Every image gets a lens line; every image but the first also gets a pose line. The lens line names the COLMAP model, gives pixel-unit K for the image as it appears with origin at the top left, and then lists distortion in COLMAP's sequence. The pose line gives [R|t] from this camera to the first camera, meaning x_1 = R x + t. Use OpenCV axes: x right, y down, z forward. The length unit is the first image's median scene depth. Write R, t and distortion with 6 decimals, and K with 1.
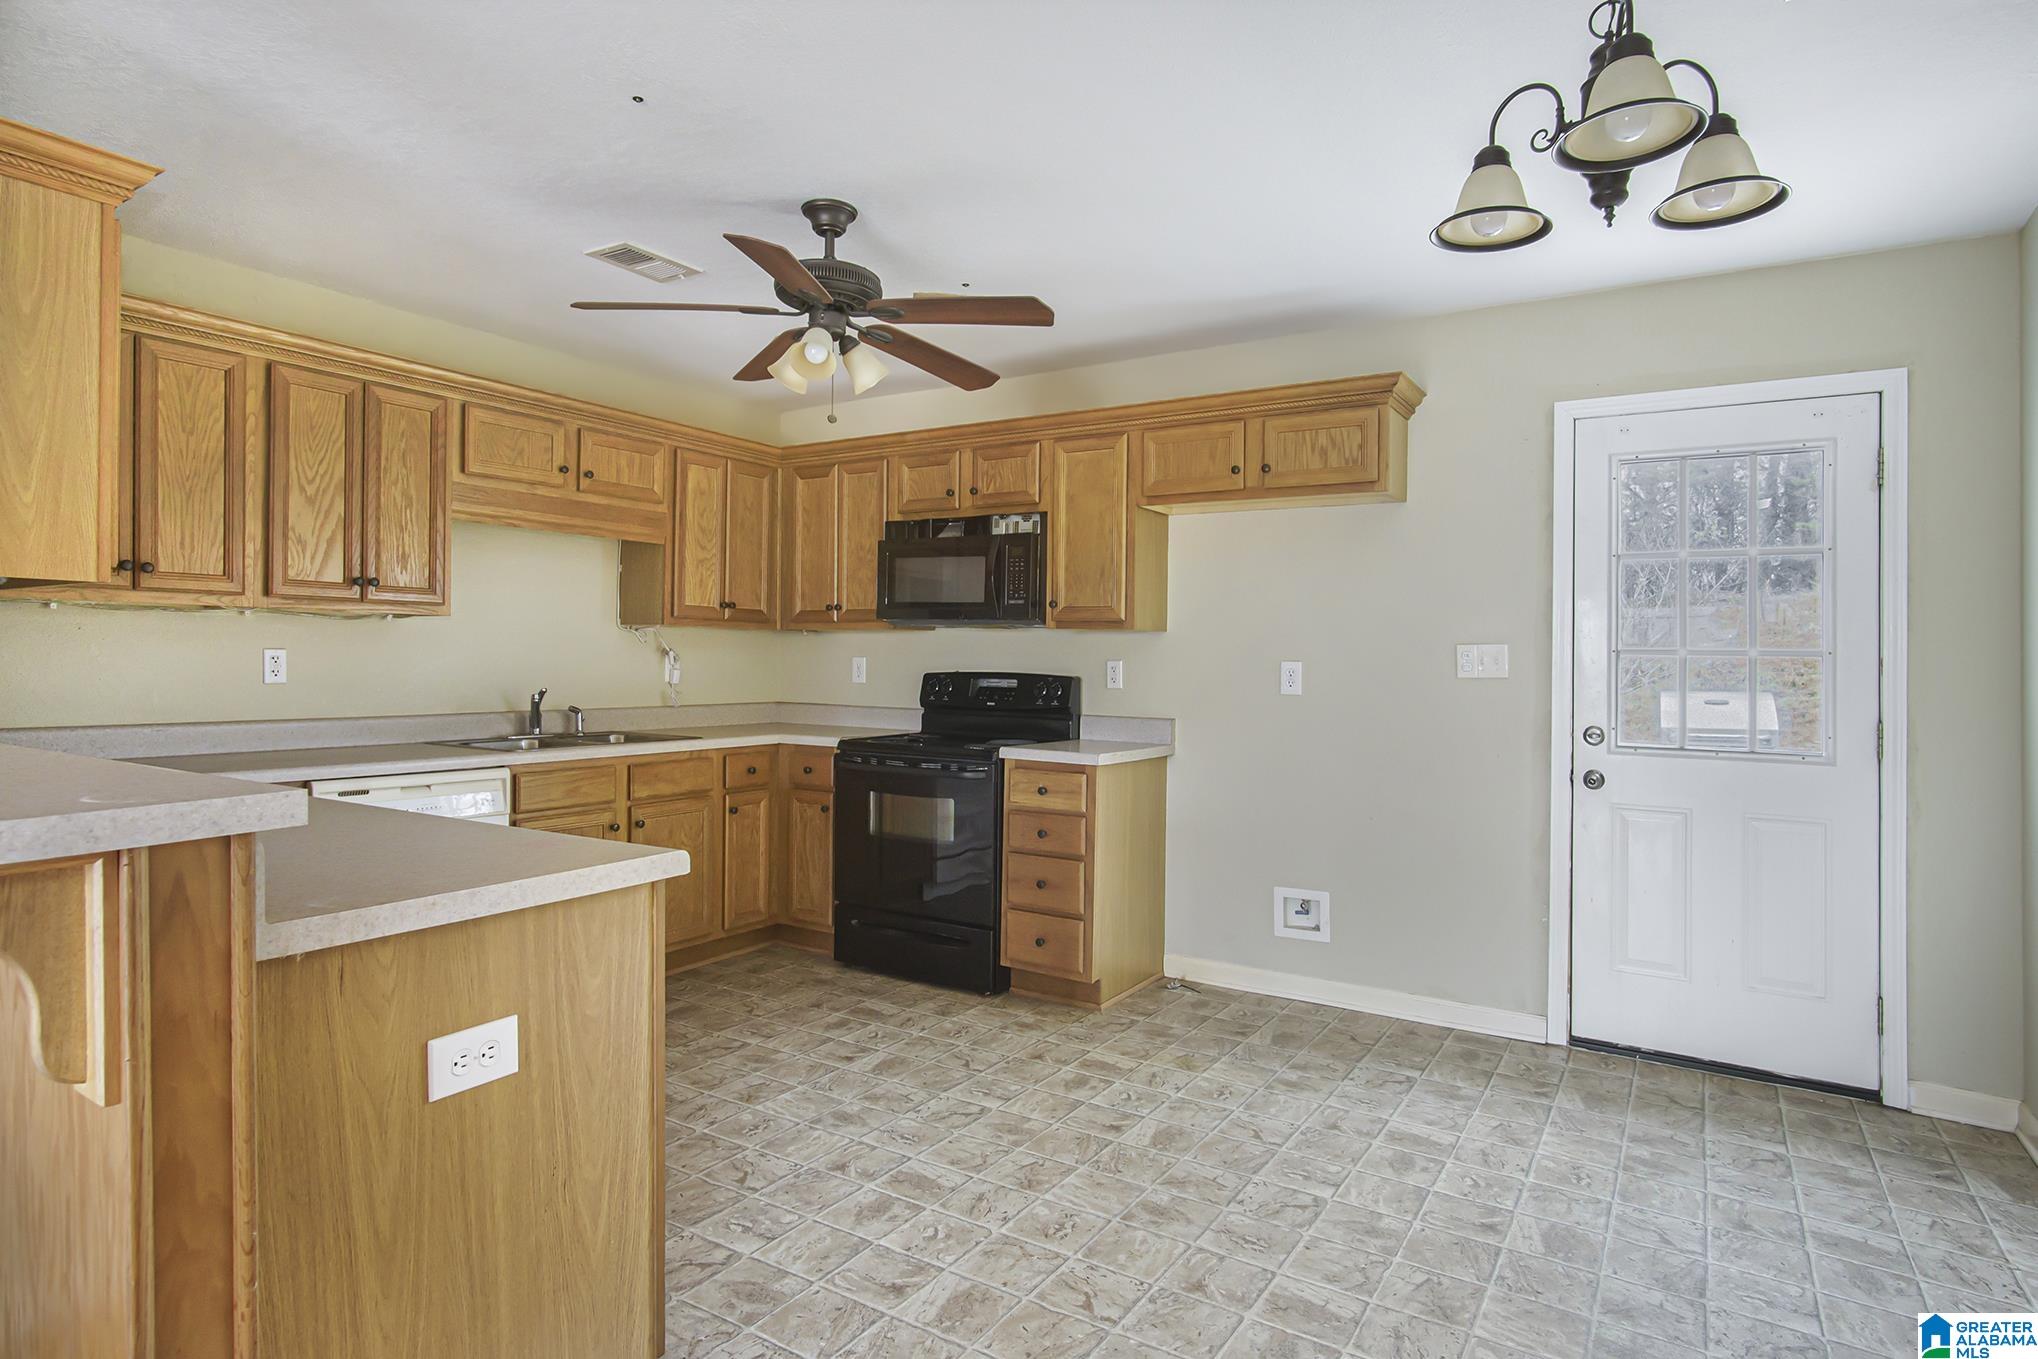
lens RADIAL K [[1053.2, 0, 1014.9], [0, 1053.2, 647.0], [0, 0, 1]] dist [-0.003384, -0.000185]
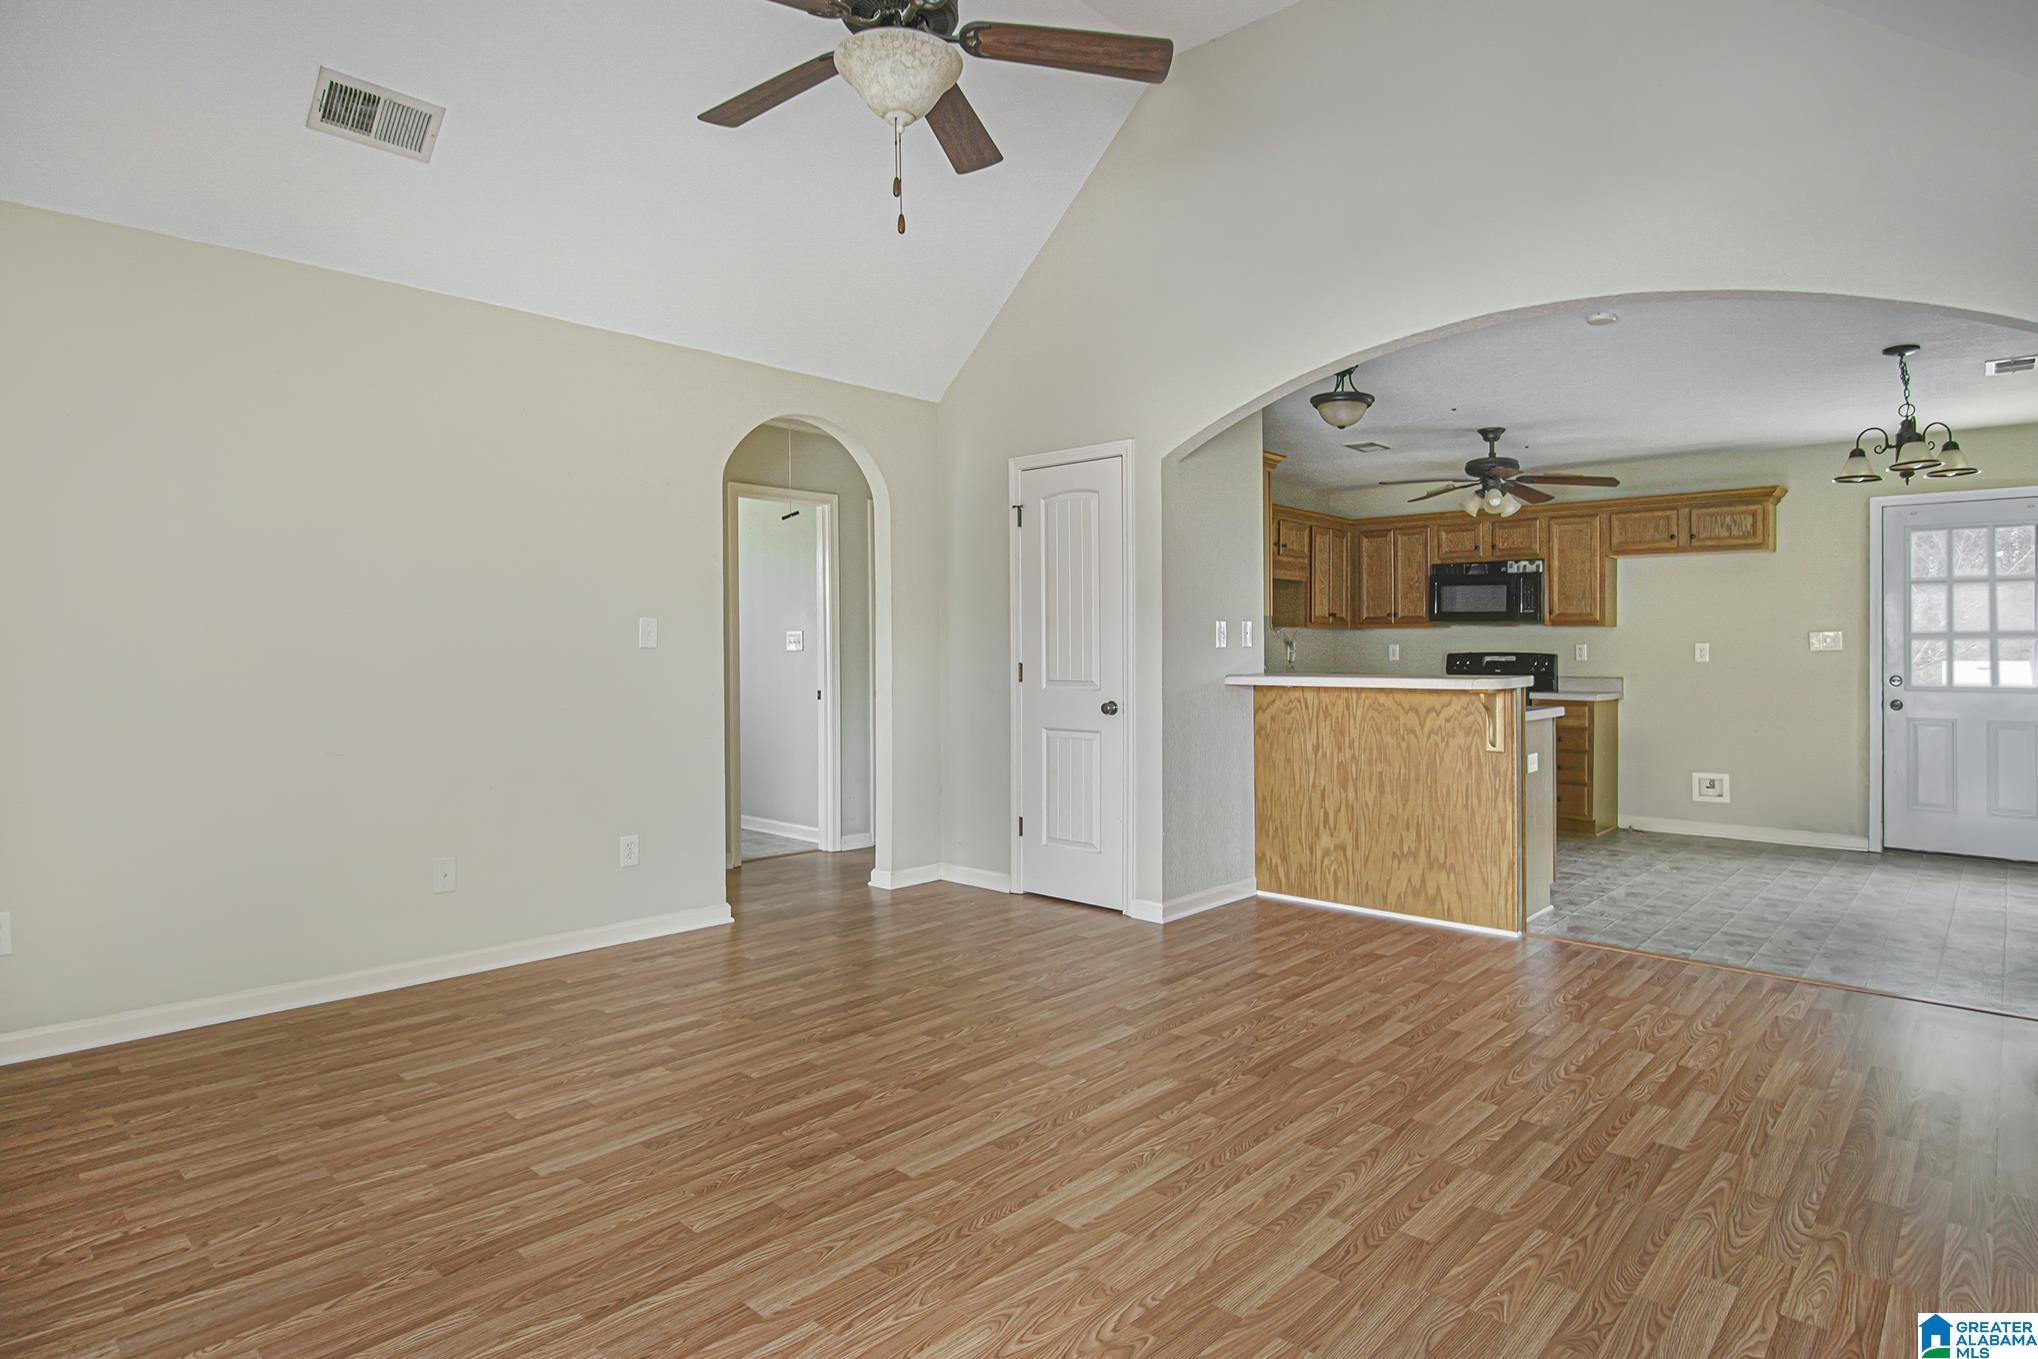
lens RADIAL K [[1092.1, 0, 999.7], [0, 1092.1, 652.9], [0, 0, 1]] dist [-0.017190, -0.000767]
pose [[0.983322, -0.014015, -0.181330, -0.656642], [0.016237, 0.999810, 0.010774, -0.008664], [0.181145, -0.013539, 0.983363, -1.151212]]
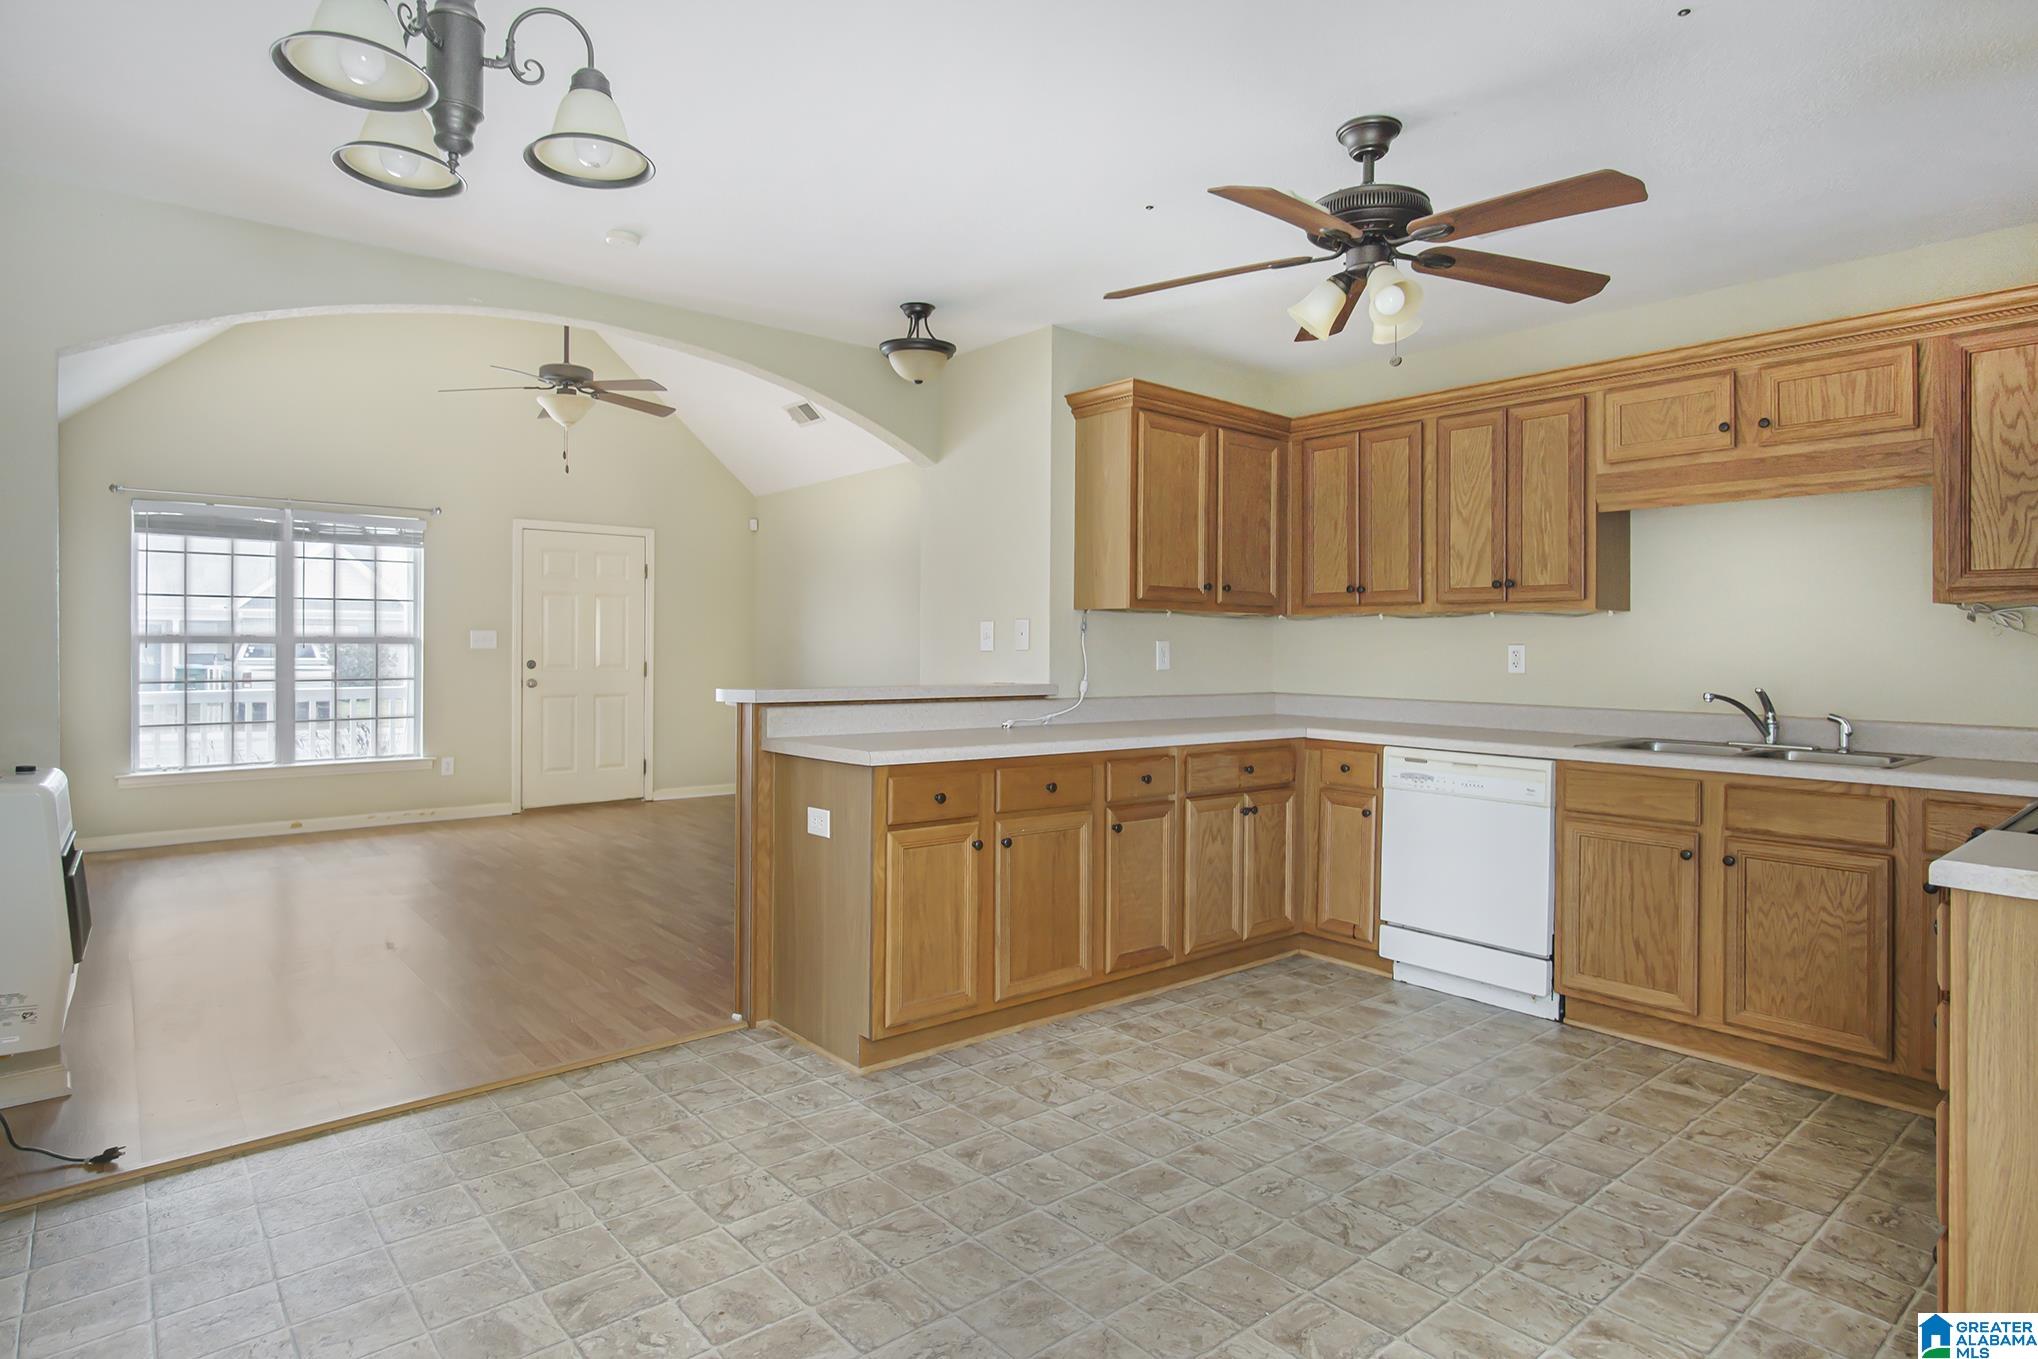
lens RADIAL K [[1115.0, 0, 1017.9], [0, 1115.0, 643.4], [0, 0, 1]] dist [-0.014886, 0.001010]
pose [[-0.280698, -0.012706, -0.959712, 0.686142], [0.004366, 0.999885, -0.014515, 0.017037], [0.959786, -0.008265, -0.280611, 0.842134]]
